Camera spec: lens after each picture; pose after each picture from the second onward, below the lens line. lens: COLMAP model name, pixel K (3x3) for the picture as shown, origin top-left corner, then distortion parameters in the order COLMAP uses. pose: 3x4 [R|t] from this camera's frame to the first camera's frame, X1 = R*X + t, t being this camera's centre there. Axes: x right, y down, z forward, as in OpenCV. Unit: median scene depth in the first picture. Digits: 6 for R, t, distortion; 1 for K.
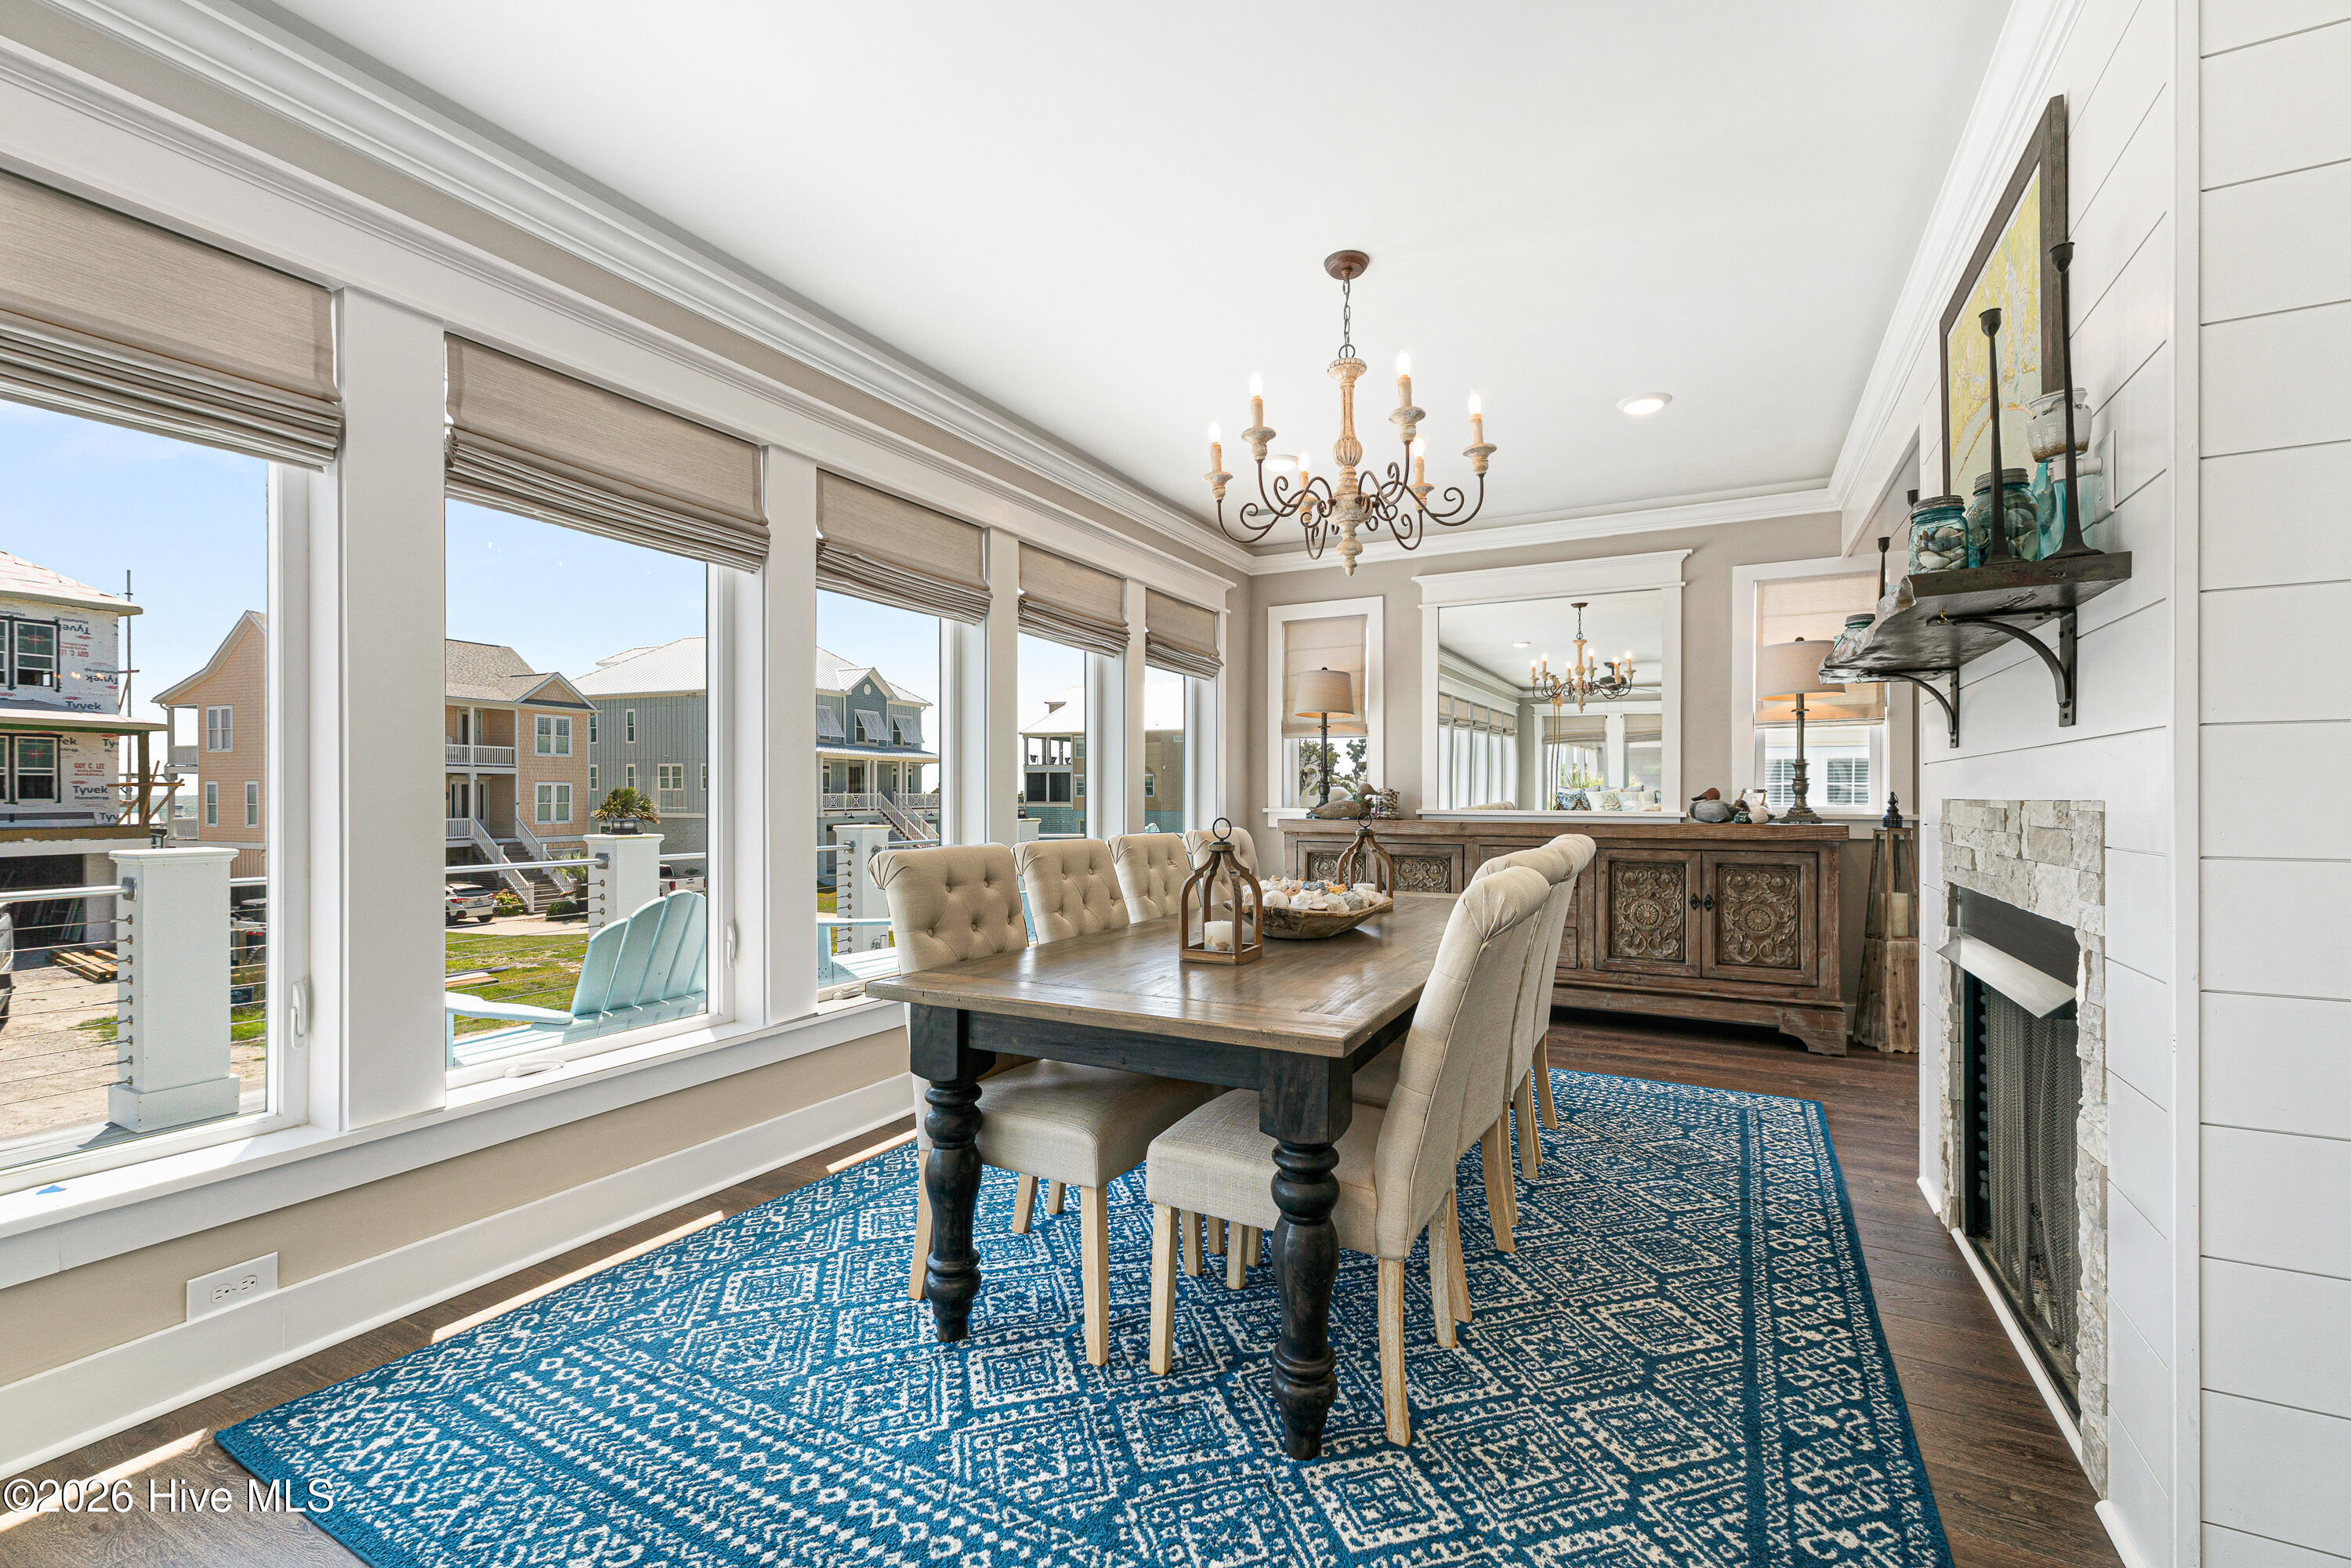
lens RADIAL K [[993.2, 0, 1161.6], [0, 993.2, 806.6], [0, 0, 1]] dist [-0.004096, 0.001442]
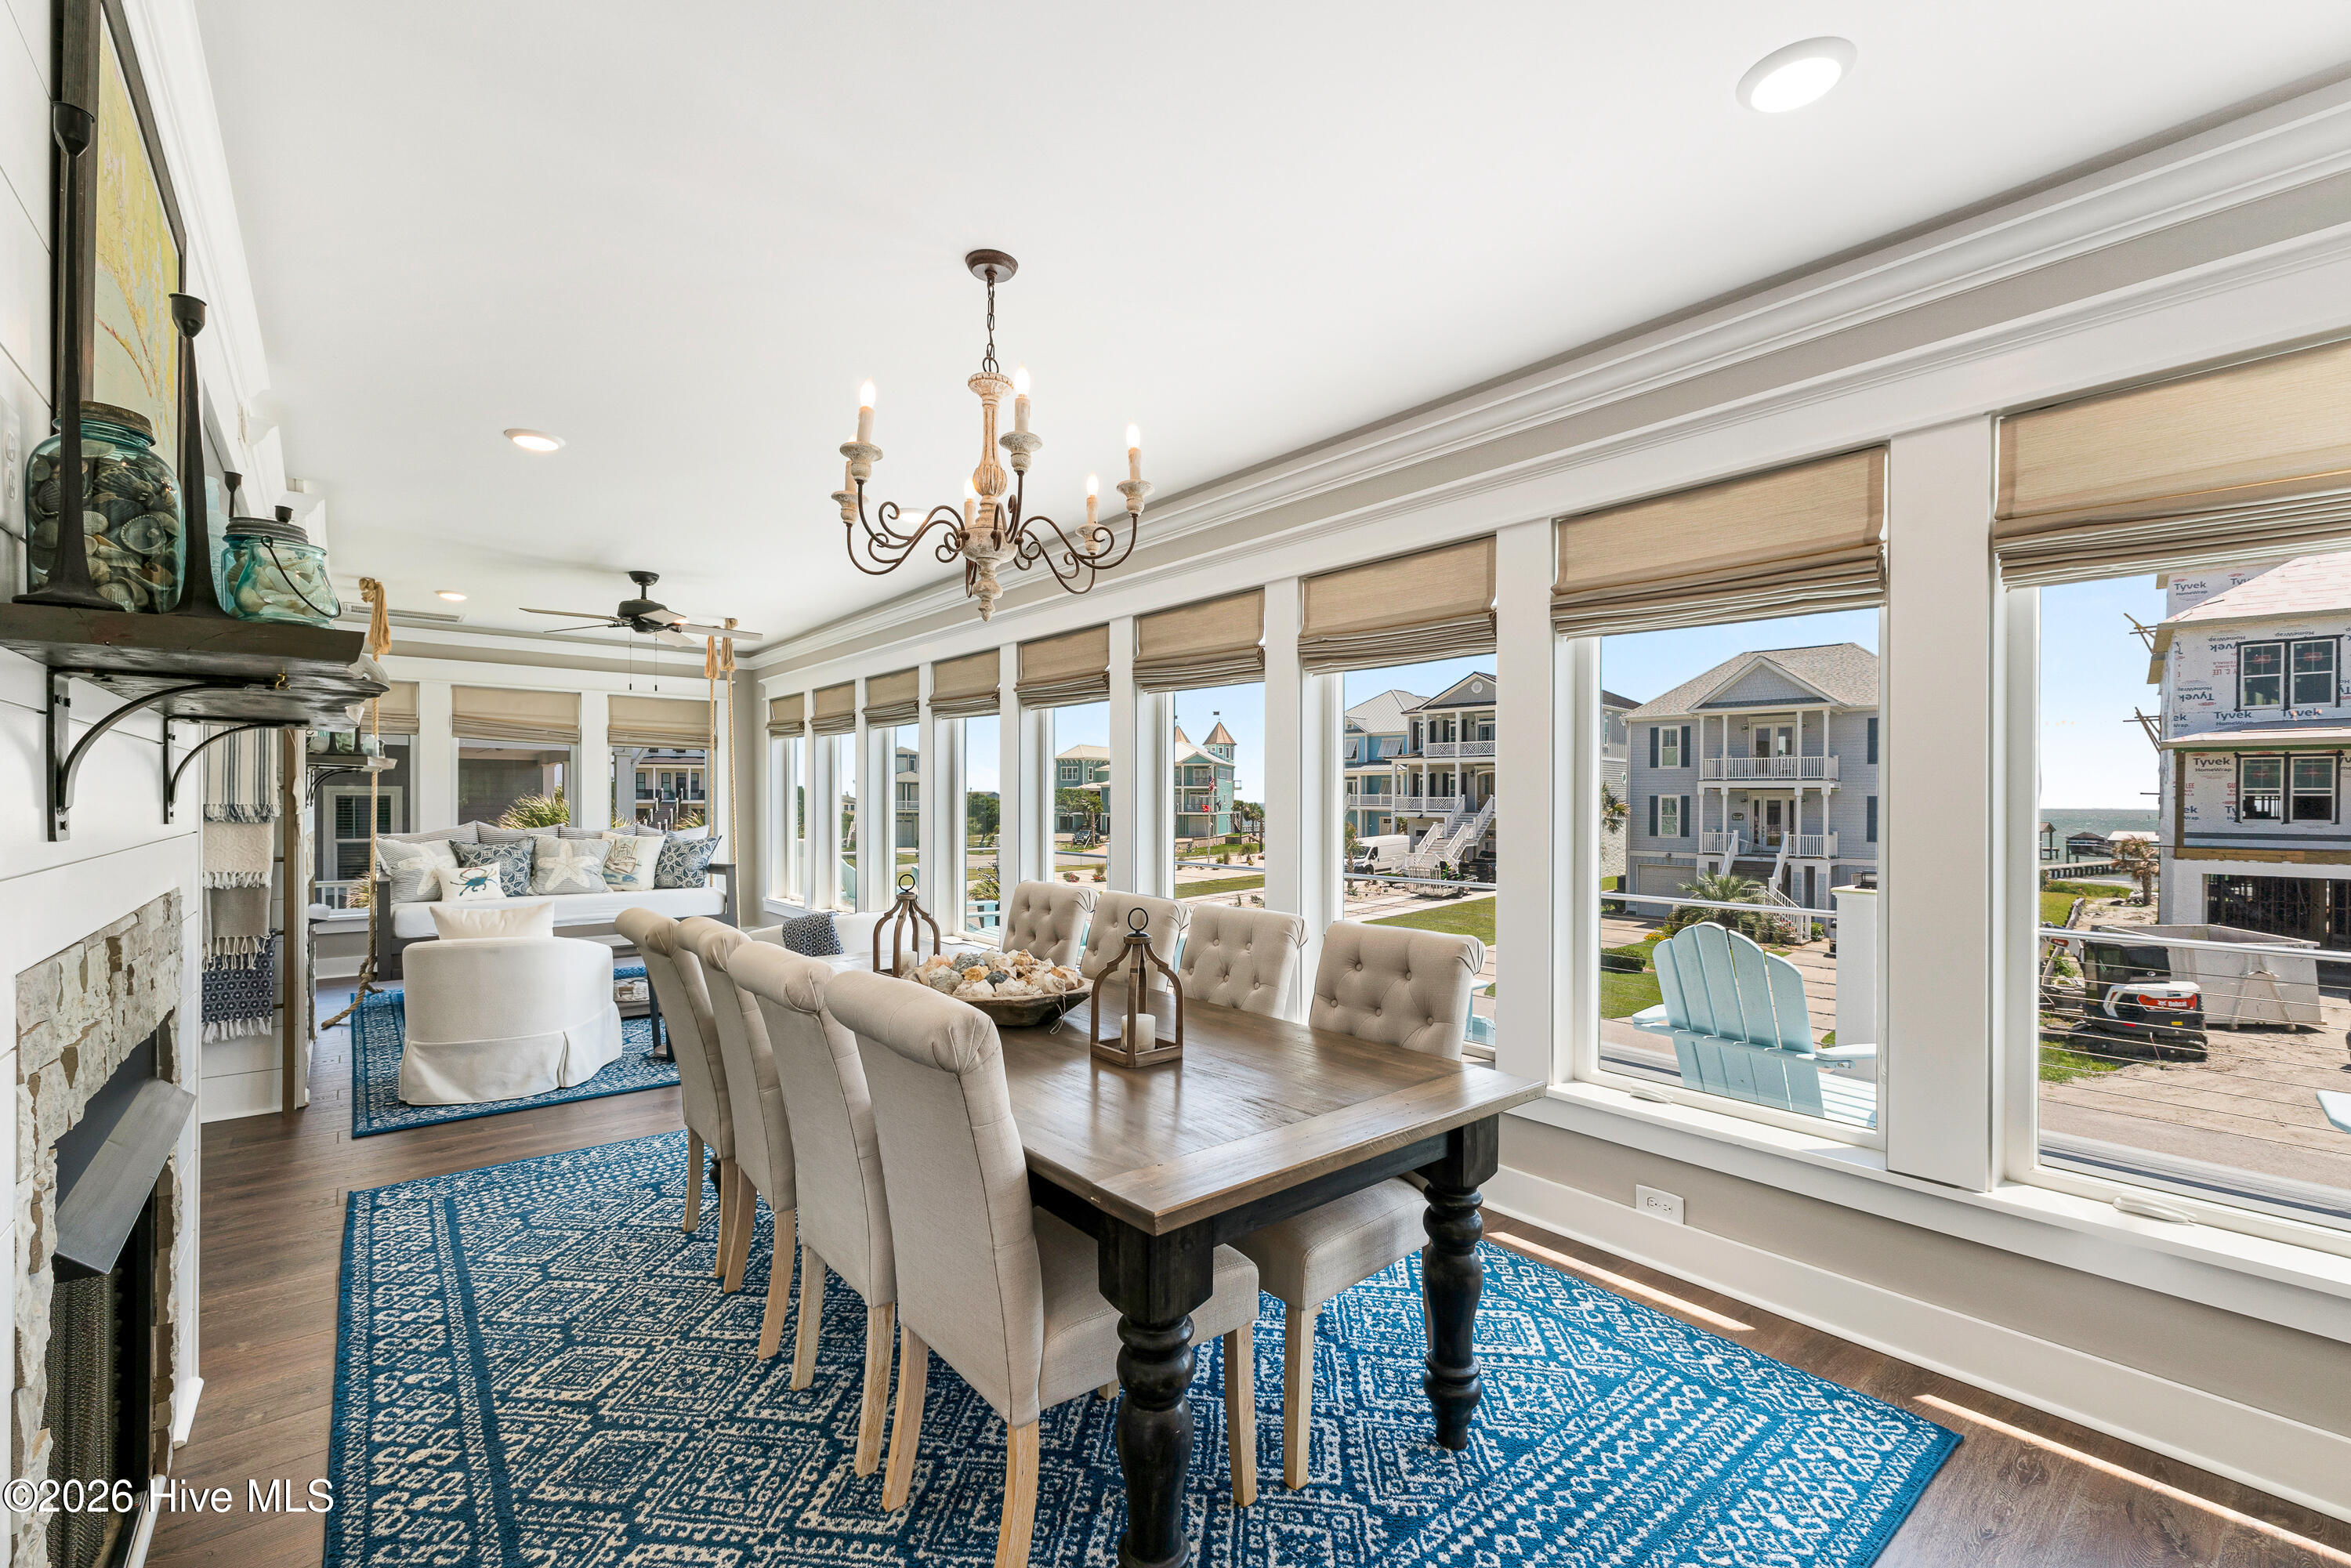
lens RADIAL K [[993.2, 0, 1179.8], [0, 993.2, 815.5], [0, 0, 1]] dist [-0.004096, 0.001442]
pose [[-0.376267, 0.009628, -0.926461, 0.547798], [-0.016800, 0.999711, 0.017212, -0.045399], [0.926359, 0.022041, -0.375996, 0.881282]]
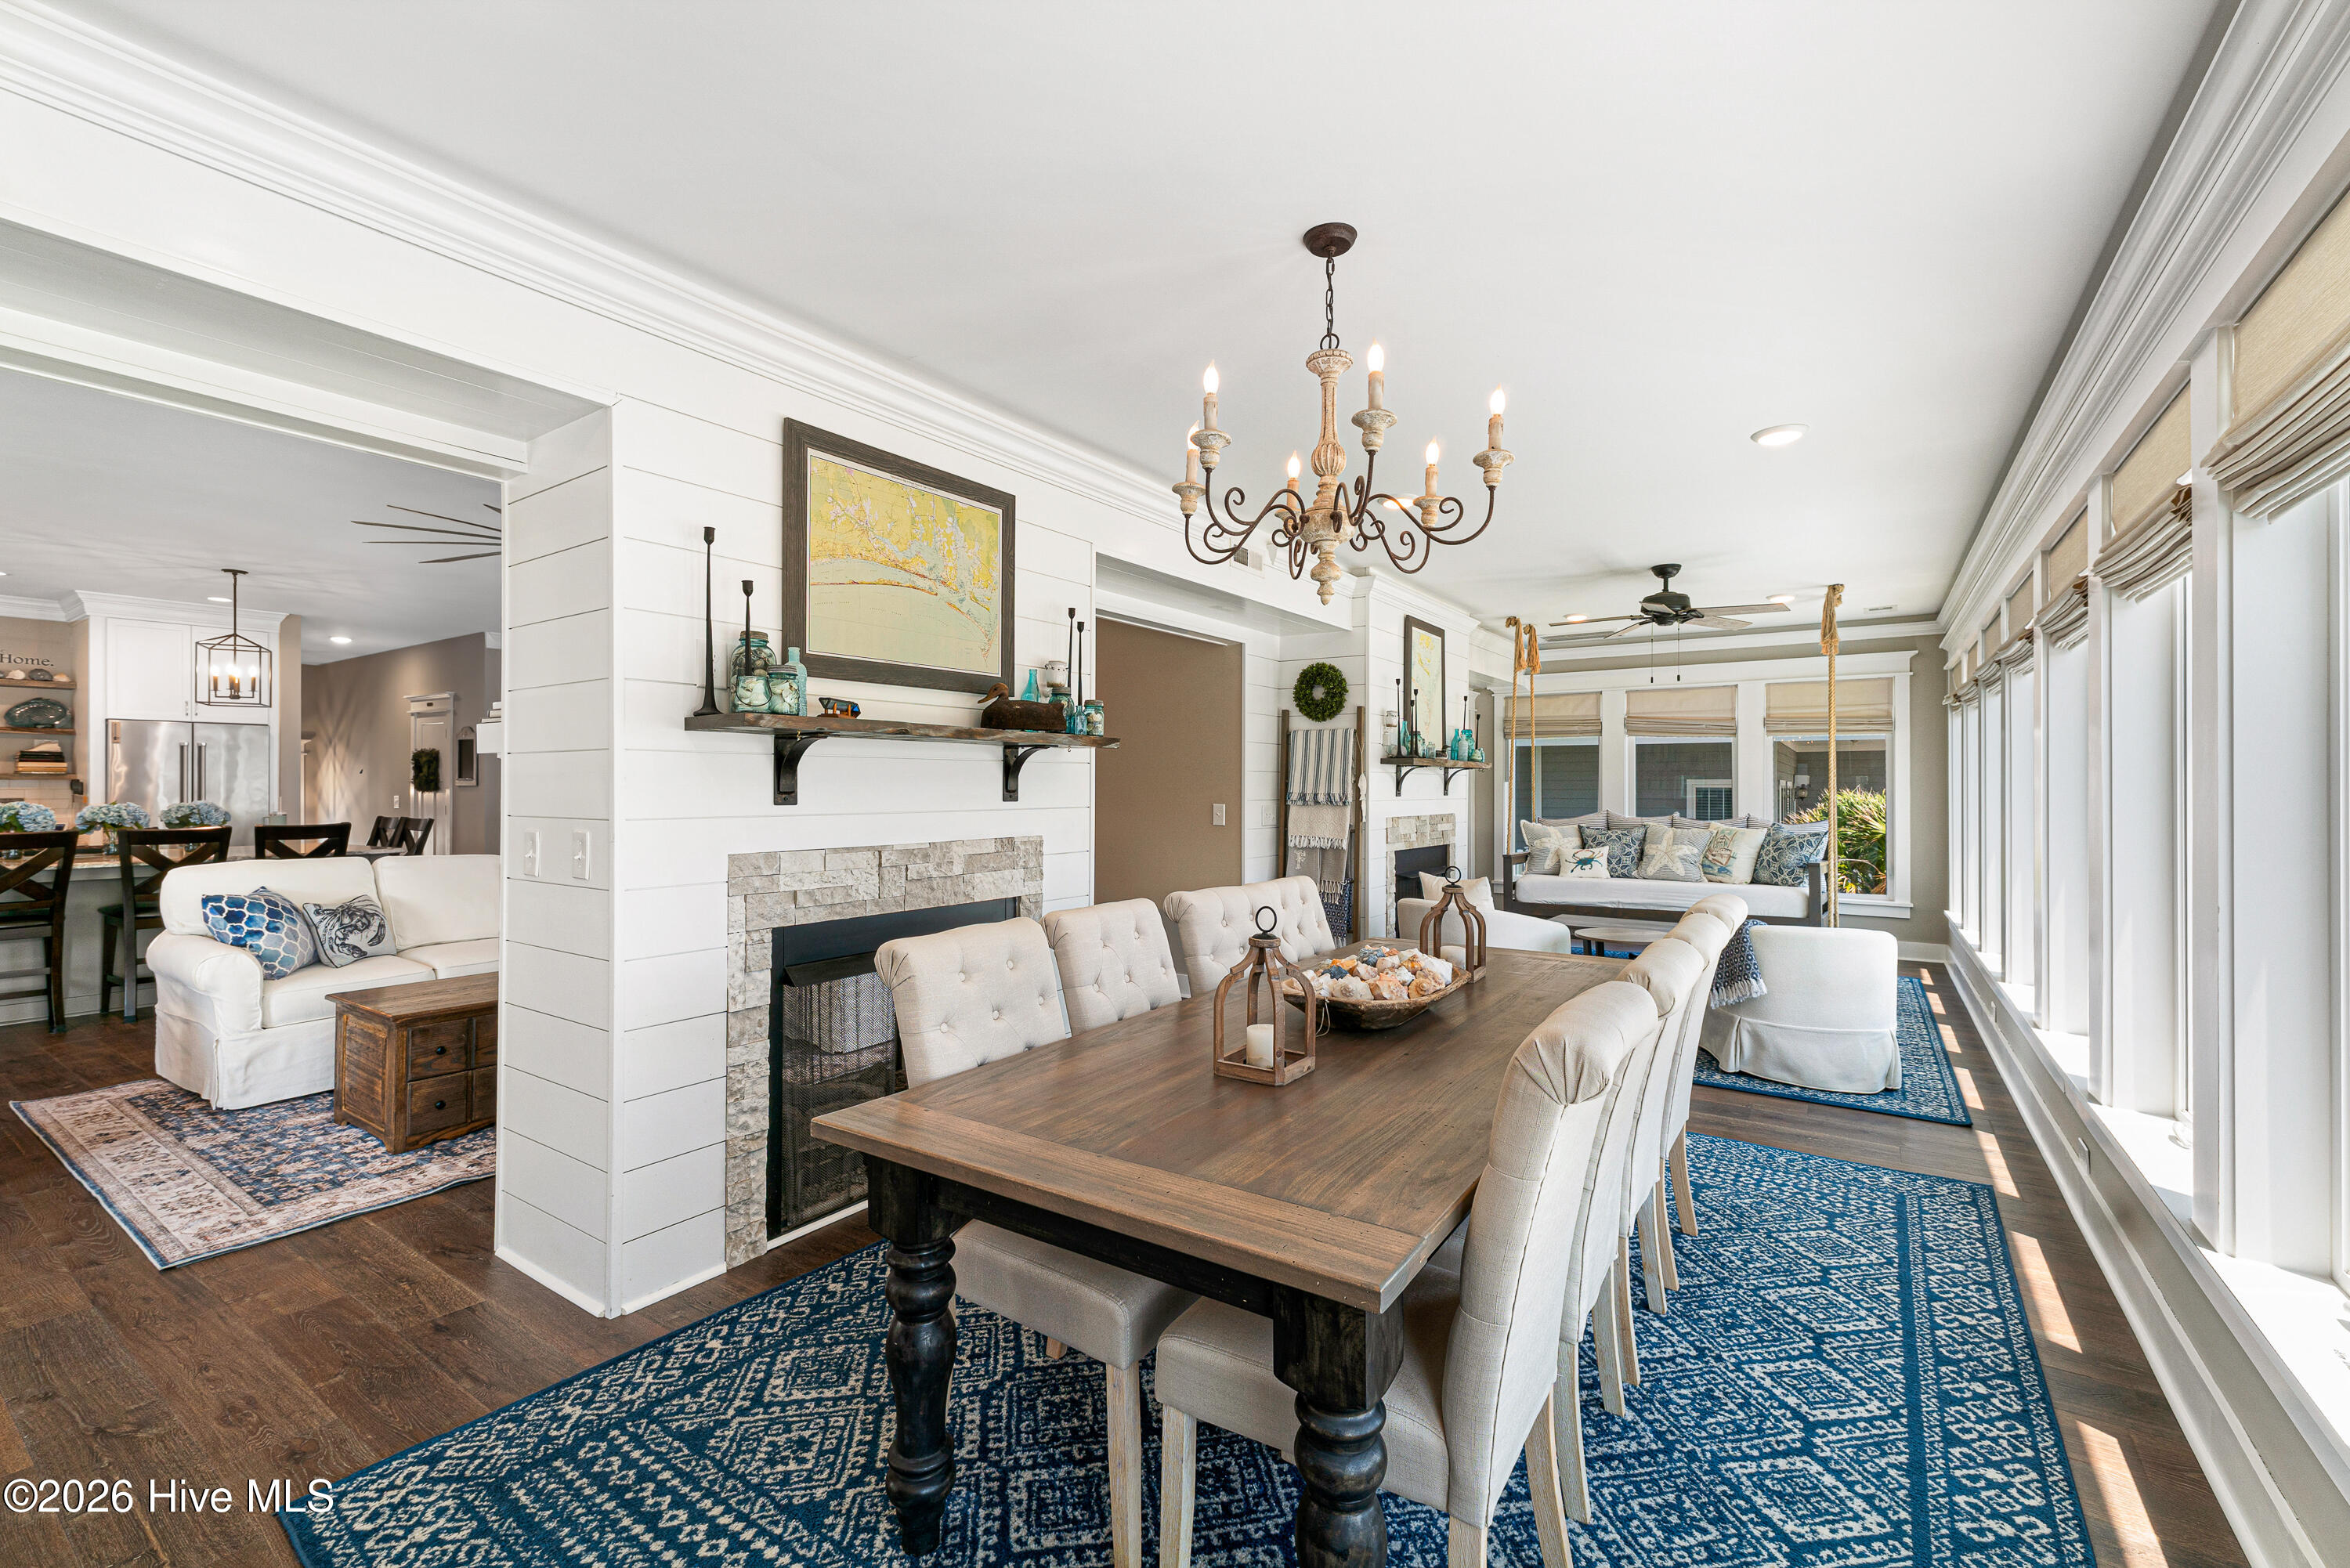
lens RADIAL K [[992.8, 0, 1188.6], [0, 992.8, 766.6], [0, 0, 1]] dist [-0.004096, 0.001442]
pose [[-0.994666, -0.002720, 0.103116, 0.132575], [-0.003722, 0.999948, -0.009522, -0.047965], [-0.103085, -0.009855, -0.994624, 1.095372]]
